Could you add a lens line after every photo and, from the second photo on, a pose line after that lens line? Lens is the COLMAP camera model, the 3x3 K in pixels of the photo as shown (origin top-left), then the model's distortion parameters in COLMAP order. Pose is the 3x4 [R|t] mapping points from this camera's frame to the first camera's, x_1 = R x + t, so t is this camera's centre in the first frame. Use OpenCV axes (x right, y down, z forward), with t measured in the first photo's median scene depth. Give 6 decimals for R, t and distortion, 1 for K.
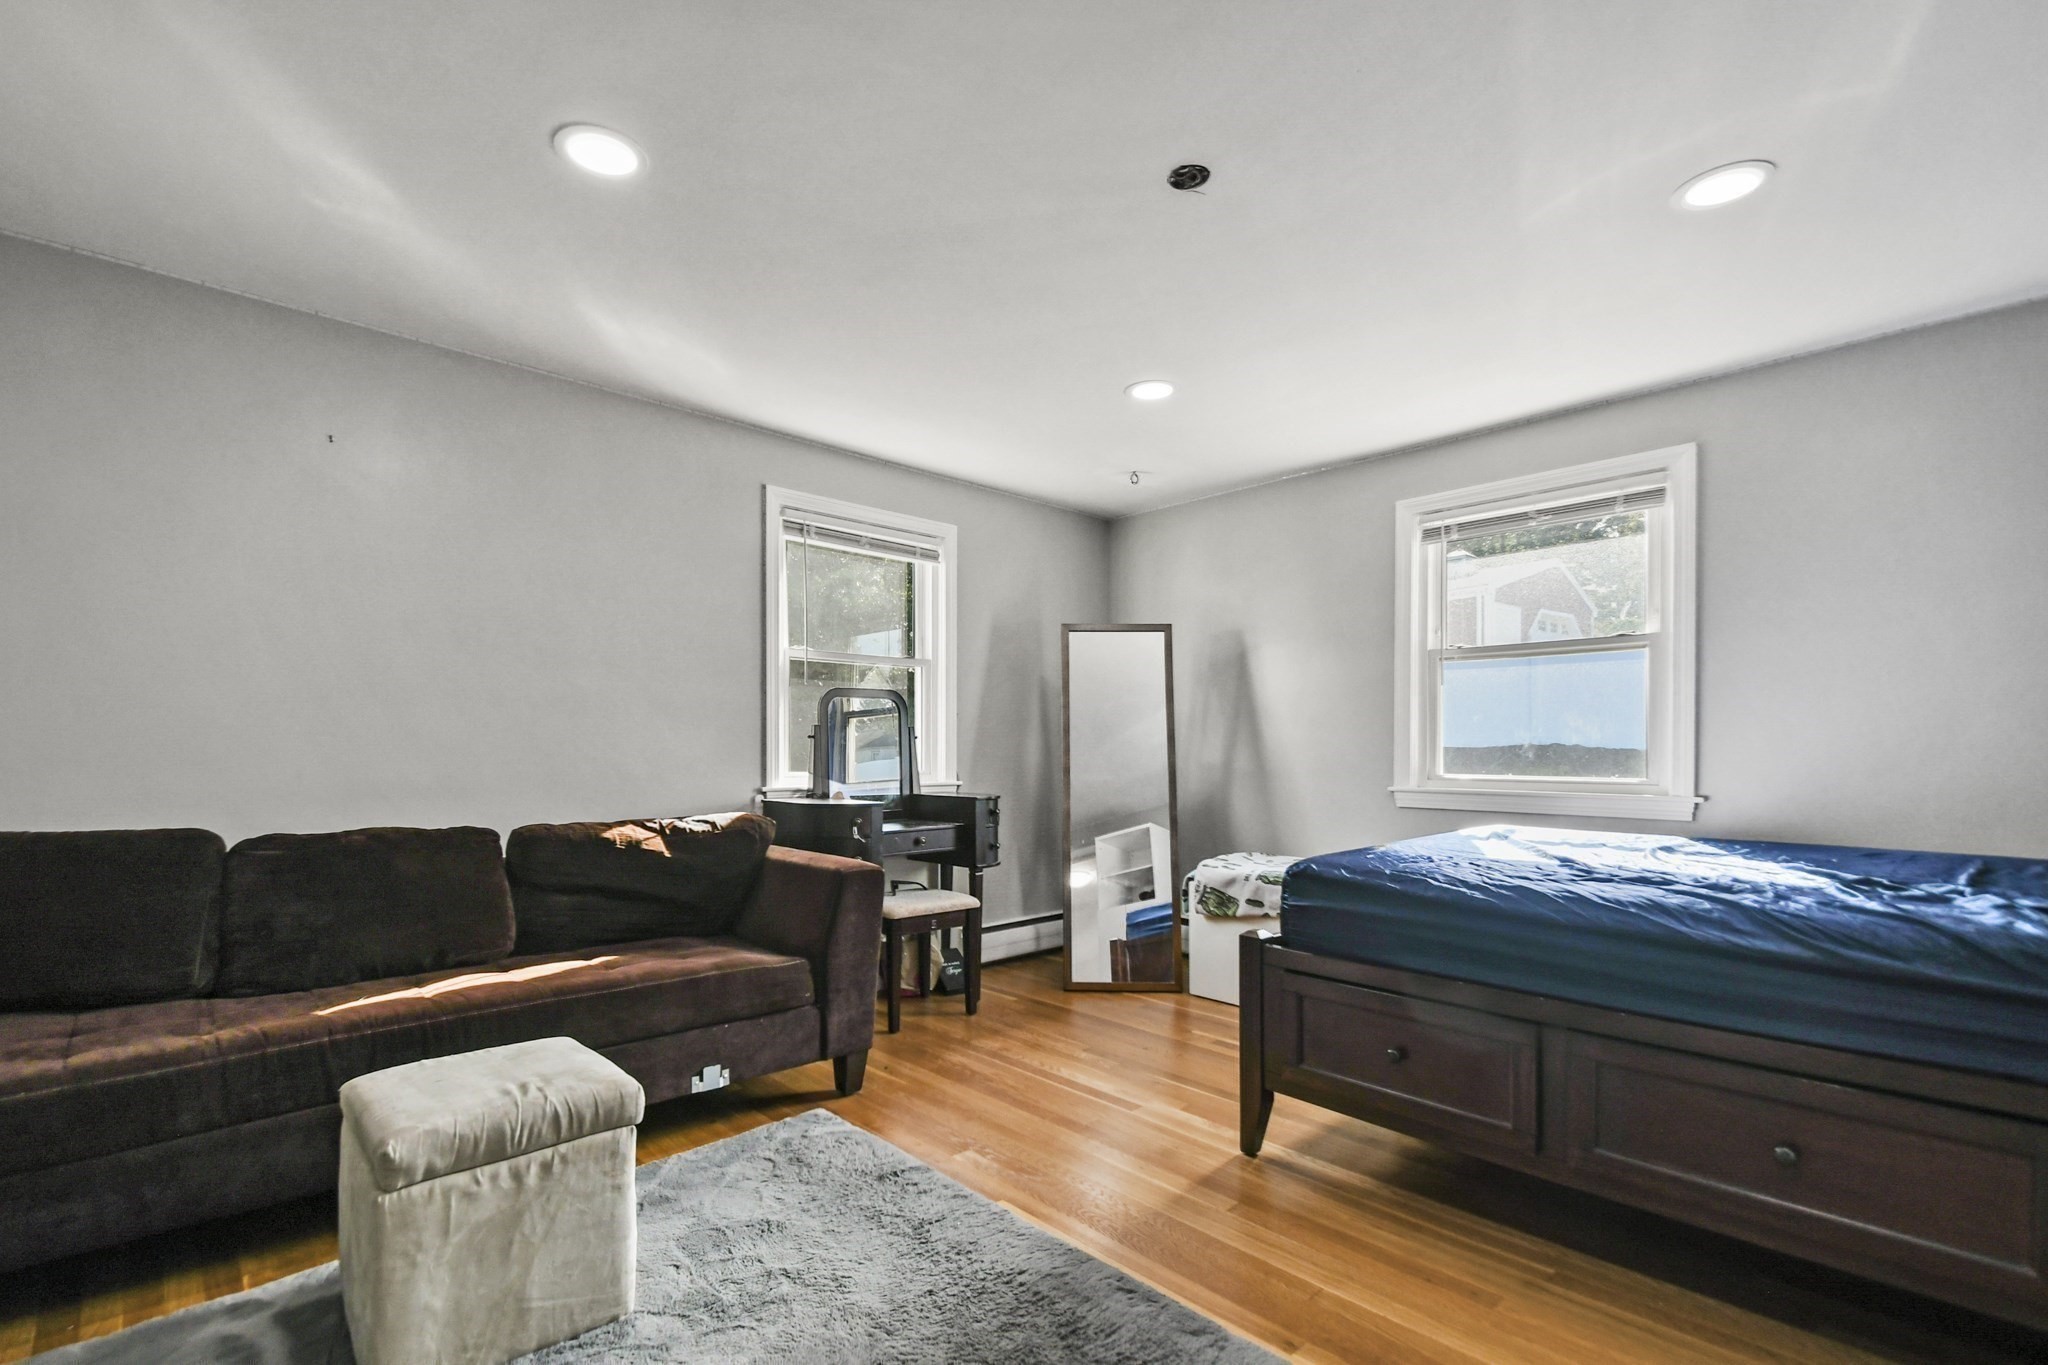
lens RADIAL K [[926.4, 0, 954.8], [0, 926.4, 745.5], [0, 0, 1]] dist [0.023842, -0.003737]
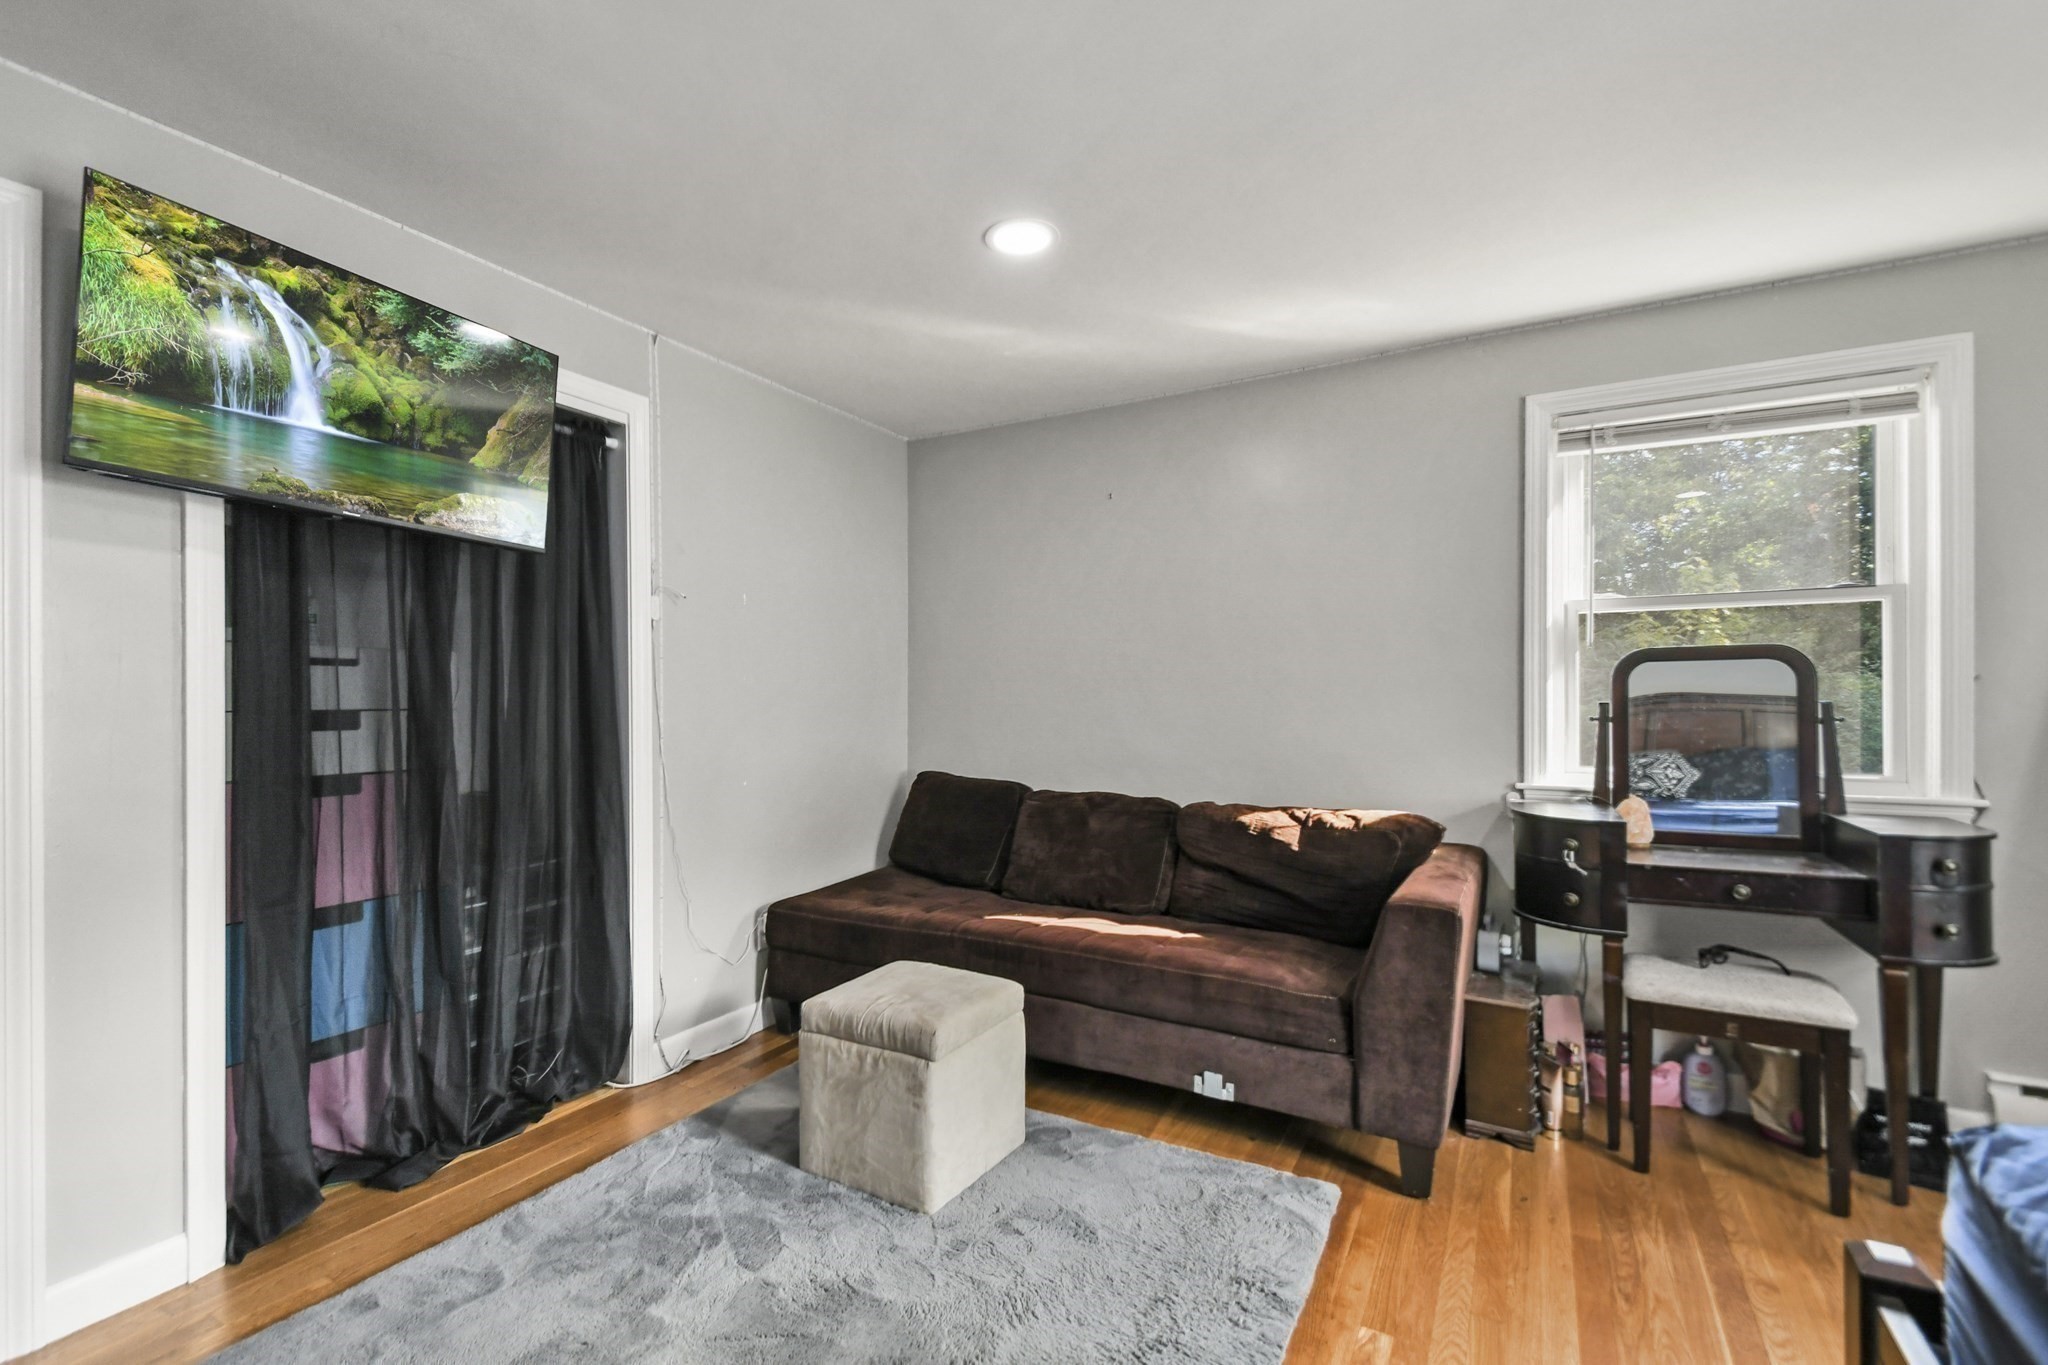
lens RADIAL K [[926.4, 0, 1021.7], [0, 926.4, 695.5], [0, 0, 1]] dist [0.023842, -0.003737]
pose [[0.333511, -0.001899, -0.942744, 0.512395], [0.006523, 0.999979, 0.000293, -0.041772], [0.942724, -0.006247, 0.333516, 0.434733]]
